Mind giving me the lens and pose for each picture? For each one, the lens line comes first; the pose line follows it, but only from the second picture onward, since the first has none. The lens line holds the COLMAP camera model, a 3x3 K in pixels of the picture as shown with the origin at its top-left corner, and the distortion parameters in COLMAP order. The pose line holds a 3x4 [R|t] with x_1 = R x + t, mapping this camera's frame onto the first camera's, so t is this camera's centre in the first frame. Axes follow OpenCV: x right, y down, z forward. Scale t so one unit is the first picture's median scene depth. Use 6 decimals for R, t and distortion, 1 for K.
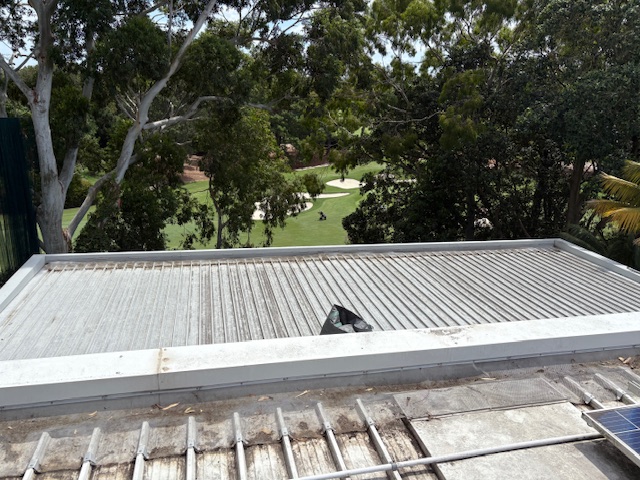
lens RADIAL K [[483.4, 0, 320.0], [0, 483.4, 240.0], [0, 0, 1]] dist [0.081568, -0.100075]
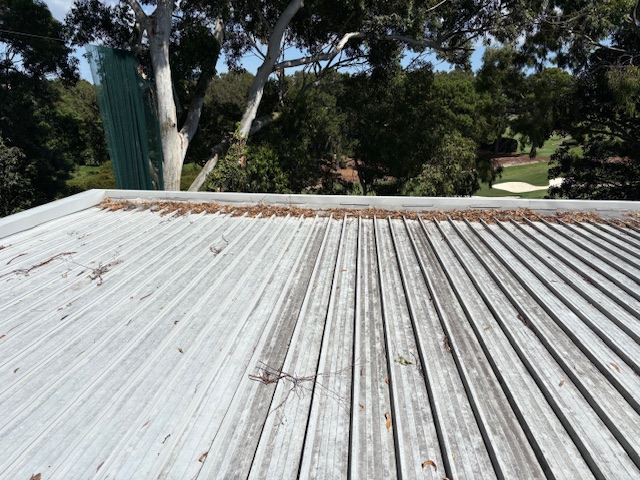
lens RADIAL K [[484.9, 0, 313.6], [0, 484.9, 241.1], [0, 0, 1]] dist [0.017473, -0.006770]
pose [[0.946652, 0.052714, -0.317917, -0.049723], [-0.061660, 0.997932, -0.018136, 0.089389], [0.316303, 0.036771, 0.947945, 0.395344]]
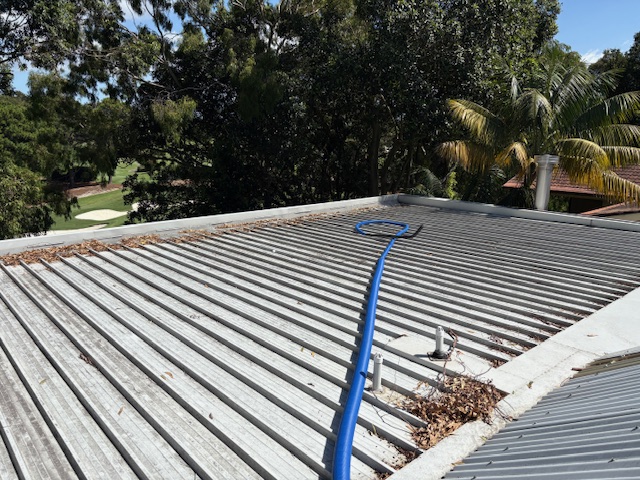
lens RADIAL K [[483.4, 0, 320.0], [0, 483.4, 240.0], [0, 0, 1]] dist [0.081568, -0.100075]
pose [[0.880440, -0.137270, 0.453854, -0.020208], [0.169034, 0.985155, -0.029949, 0.087513], [-0.443005, 0.103085, 0.890573, 0.392289]]
